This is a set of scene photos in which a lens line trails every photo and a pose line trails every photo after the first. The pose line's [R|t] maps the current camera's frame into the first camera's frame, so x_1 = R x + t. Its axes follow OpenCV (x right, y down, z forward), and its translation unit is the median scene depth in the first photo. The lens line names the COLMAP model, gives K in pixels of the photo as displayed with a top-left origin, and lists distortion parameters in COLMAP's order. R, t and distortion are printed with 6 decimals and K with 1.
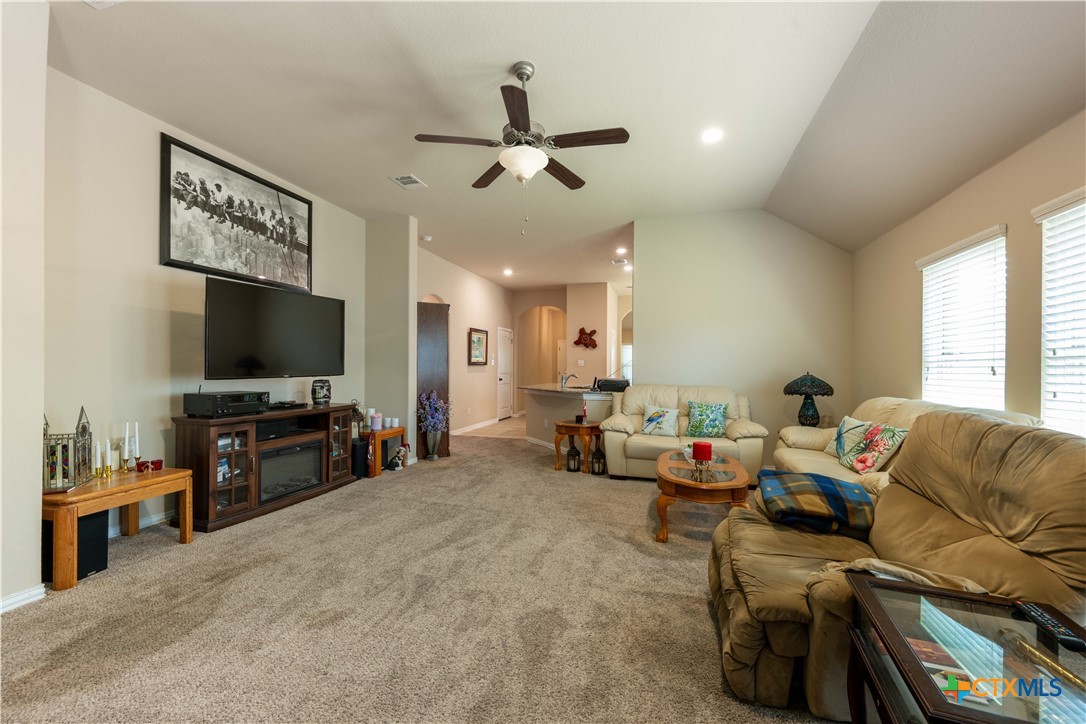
lens RADIAL K [[430.8, 0, 536.2], [0, 430.8, 367.9], [0, 0, 1]] dist [-0.002281, -0.000084]
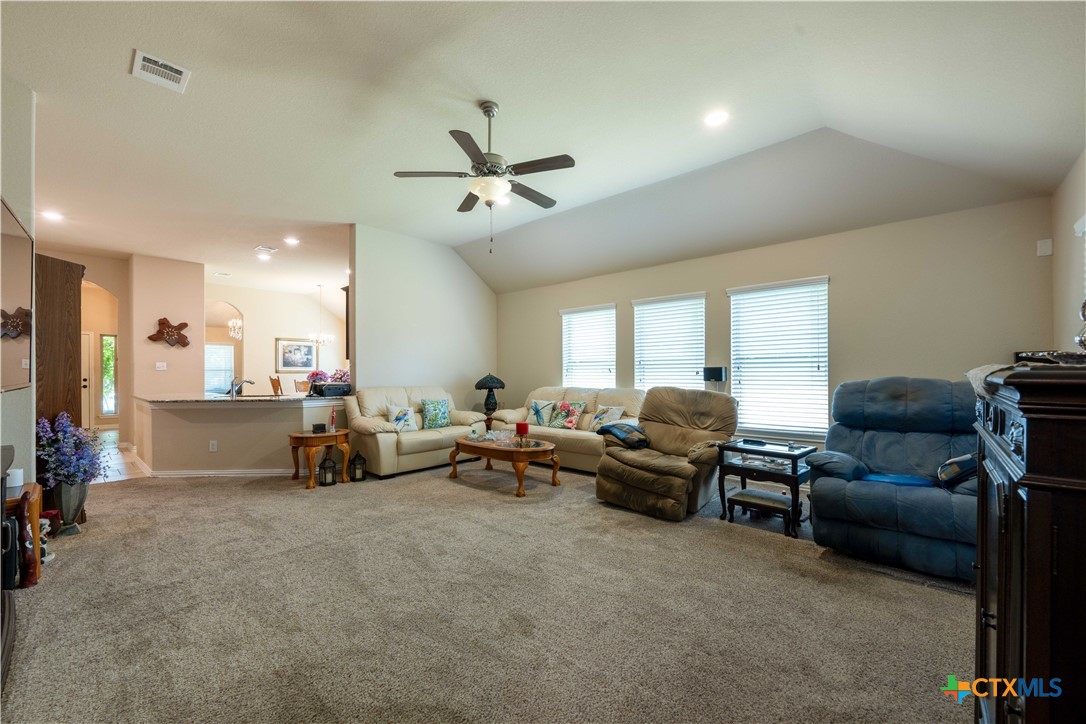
lens RADIAL K [[430.8, 0, 536.2], [0, 430.8, 367.9], [0, 0, 1]] dist [-0.002281, -0.000084]
pose [[0.433346, 0.002198, 0.901225, -0.683510], [0.007282, 0.999956, -0.005941, 0.002425], [-0.901198, 0.009137, 0.433311, 0.266805]]
